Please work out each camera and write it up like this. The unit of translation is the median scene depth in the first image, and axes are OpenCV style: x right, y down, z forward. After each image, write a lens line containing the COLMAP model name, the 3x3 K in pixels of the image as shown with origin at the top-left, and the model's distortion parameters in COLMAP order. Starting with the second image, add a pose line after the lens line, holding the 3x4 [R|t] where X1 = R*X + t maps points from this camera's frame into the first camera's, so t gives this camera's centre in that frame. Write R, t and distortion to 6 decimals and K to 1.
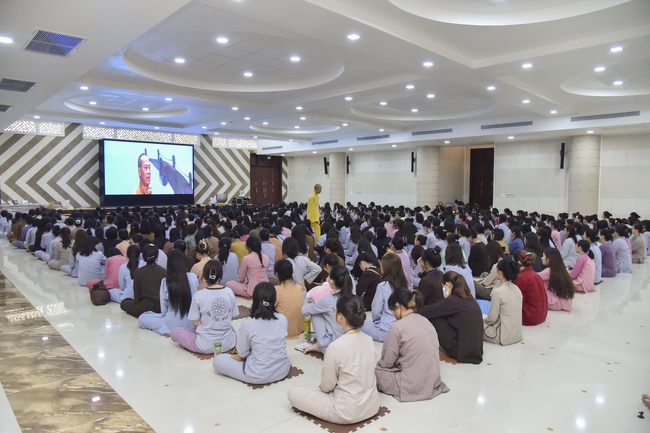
lens RADIAL K [[440.3, 0, 331.1], [0, 440.3, 216.4], [0, 0, 1]] dist [-0.014487, 0.004419]
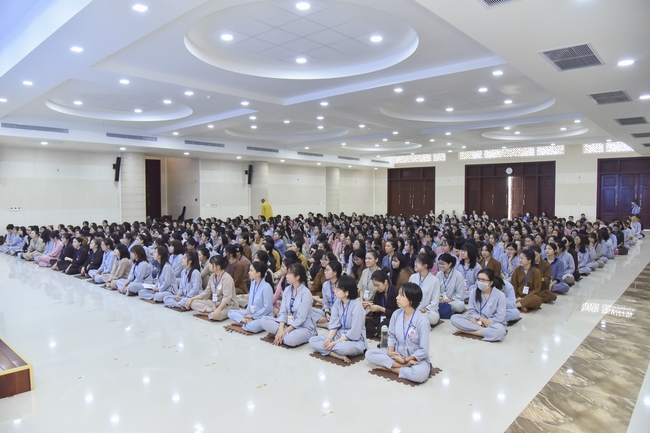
lens RADIAL K [[440.3, 0, 329.9], [0, 440.3, 191.3], [0, 0, 1]] dist [-0.014487, 0.004419]
pose [[-0.097685, 0.006456, 0.995196, -1.433324], [0.075650, 0.997134, 0.000957, -0.116791], [-0.992338, 0.075380, -0.097894, 1.501037]]
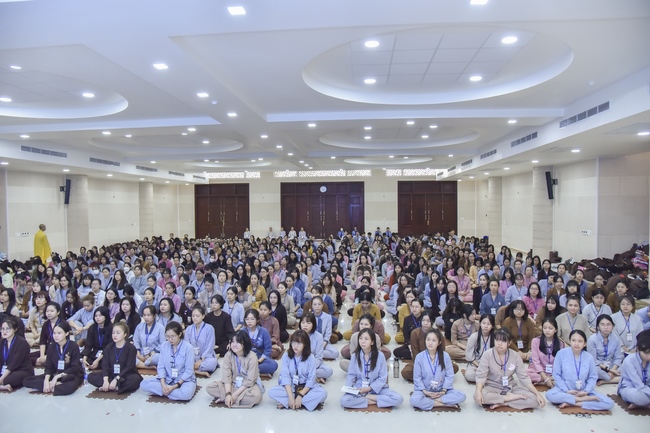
lens RADIAL K [[440.3, 0, 323.1], [0, 440.3, 215.1], [0, 0, 1]] dist [-0.014487, 0.004419]
pose [[-0.627709, -0.011924, 0.778357, -1.145798], [0.068253, 0.995189, 0.070289, -0.193669], [-0.775450, 0.097246, -0.623875, 1.996188]]
